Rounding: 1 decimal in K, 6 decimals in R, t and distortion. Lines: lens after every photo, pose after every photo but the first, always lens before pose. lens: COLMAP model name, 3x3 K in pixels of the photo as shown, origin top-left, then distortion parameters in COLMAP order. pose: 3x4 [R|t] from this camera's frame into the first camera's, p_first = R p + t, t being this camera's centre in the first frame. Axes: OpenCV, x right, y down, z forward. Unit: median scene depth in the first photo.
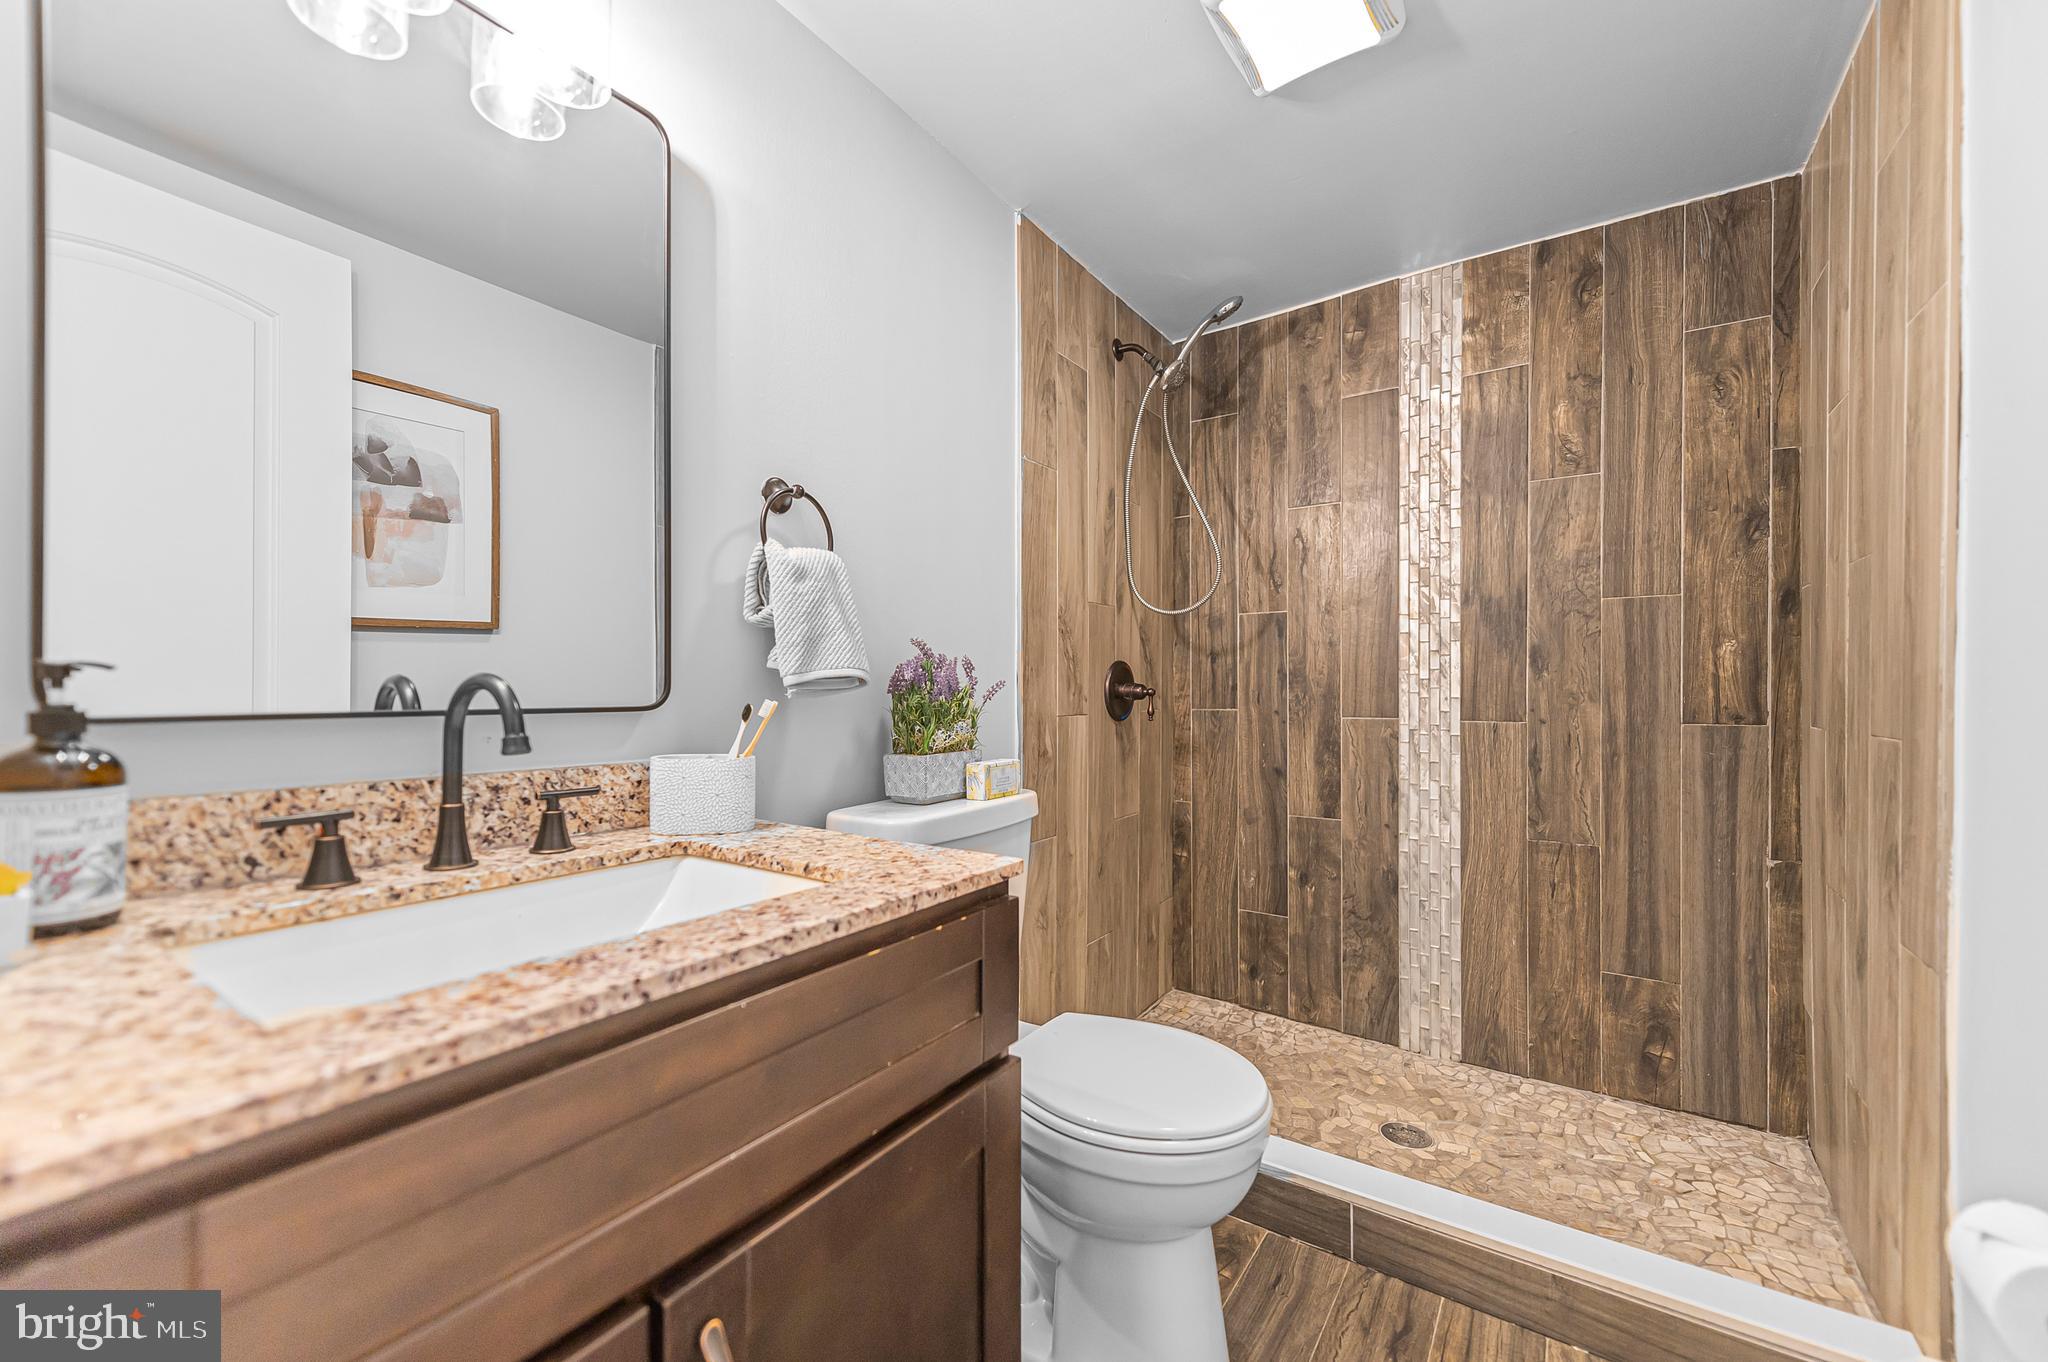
lens RADIAL K [[793.4, 0, 1043.7], [0, 793.4, 684.1], [0, 0, 1]] dist [0.011497, -0.004873]
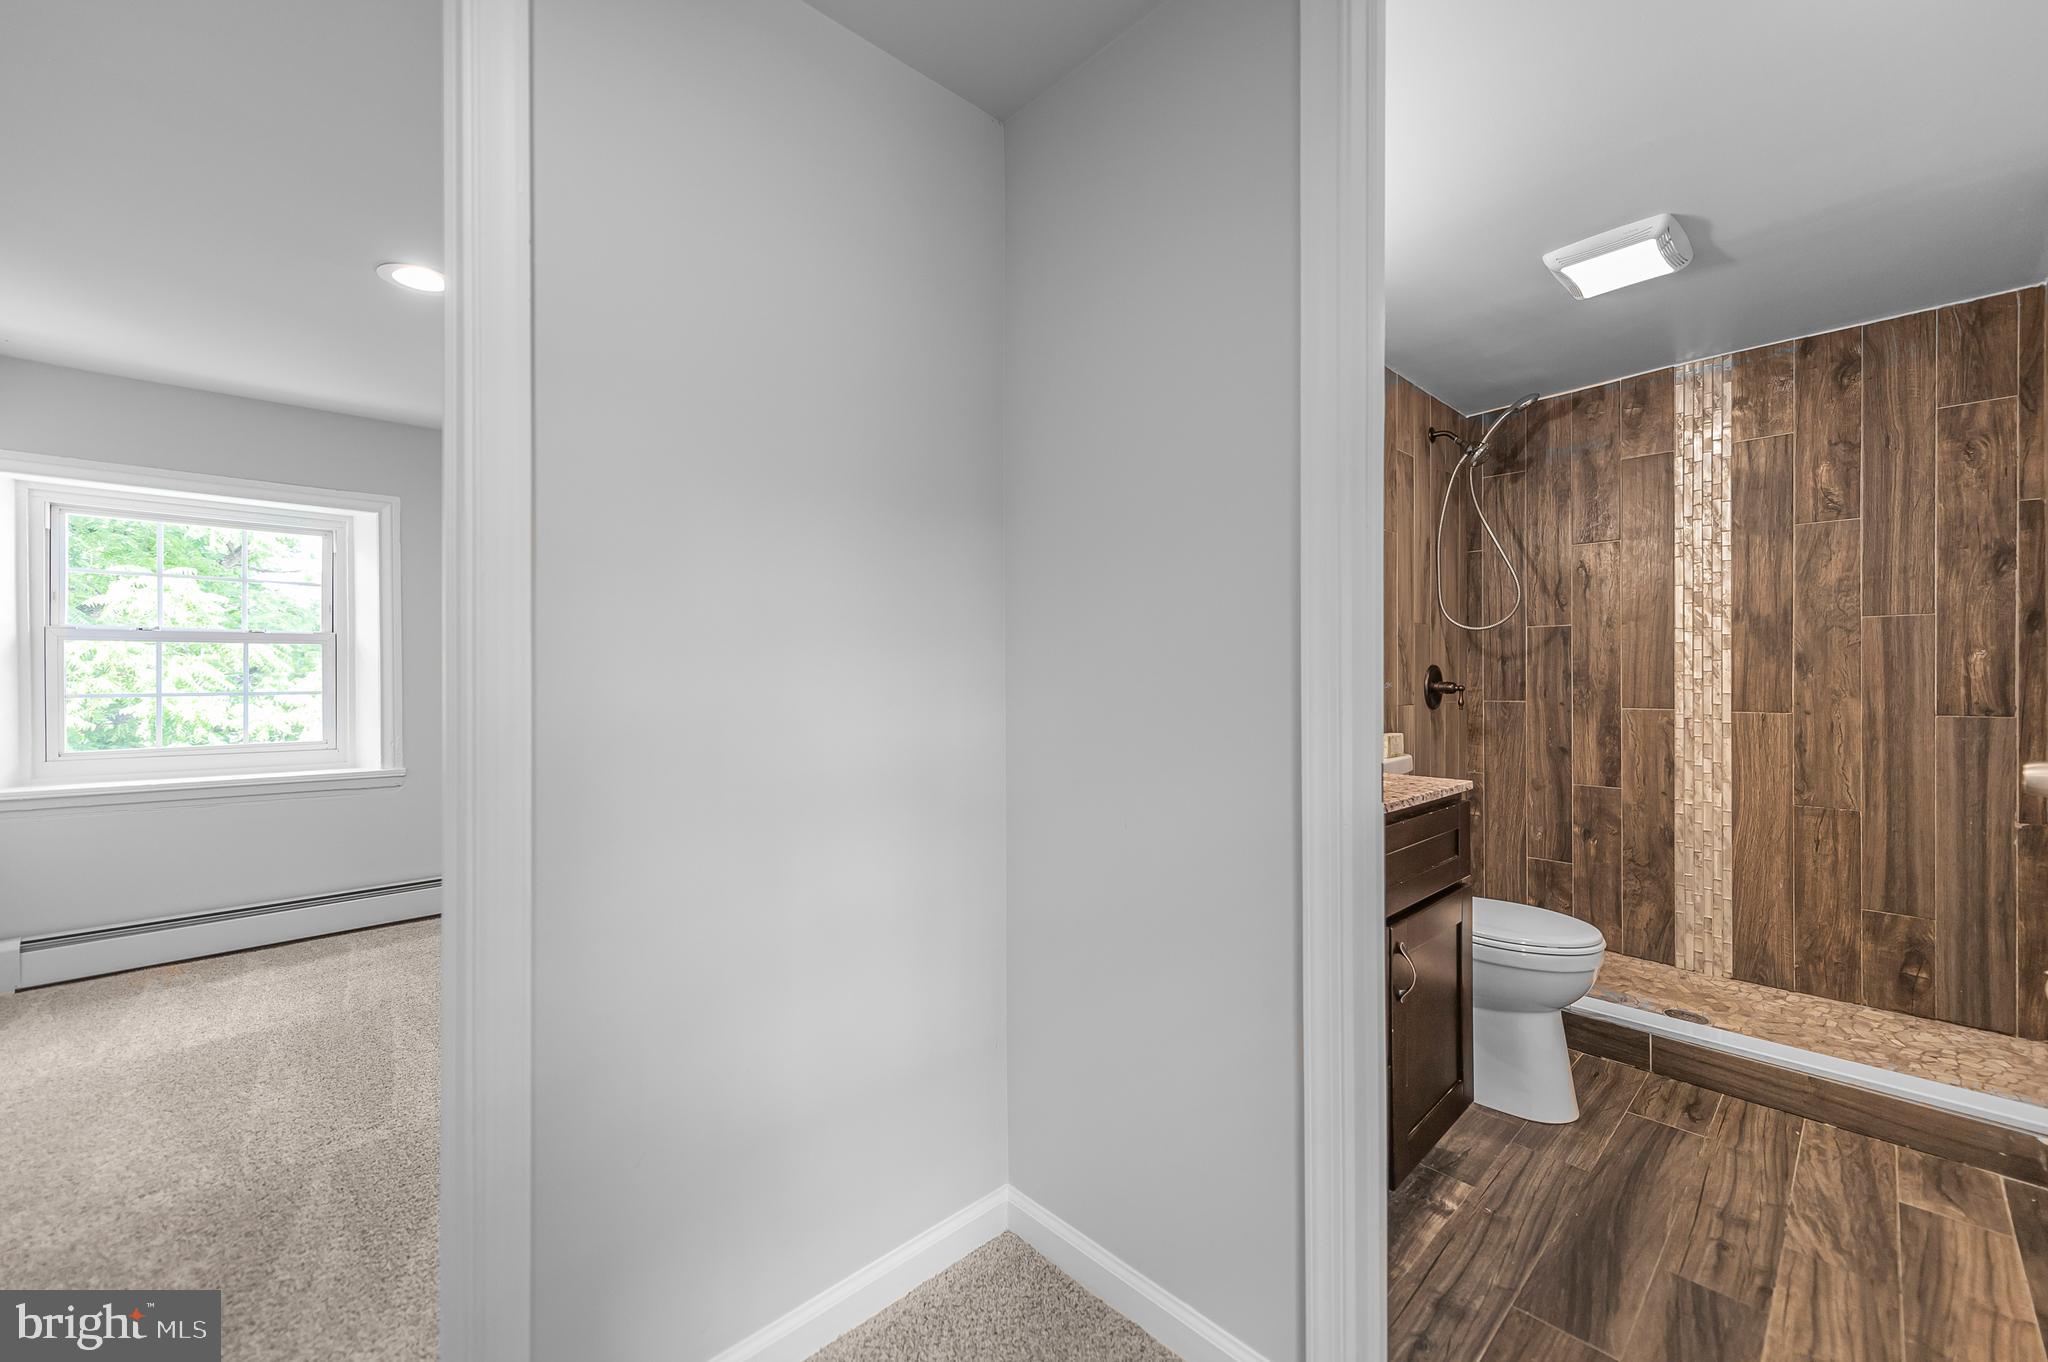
lens RADIAL K [[793.4, 0, 1028.7], [0, 793.4, 671.1], [0, 0, 1]] dist [0.011497, -0.004873]
pose [[0.974288, -0.002150, -0.225295, -0.300870], [0.002170, 0.999998, -0.000158, -0.022231], [0.225295, -0.000335, 0.974291, -0.527483]]
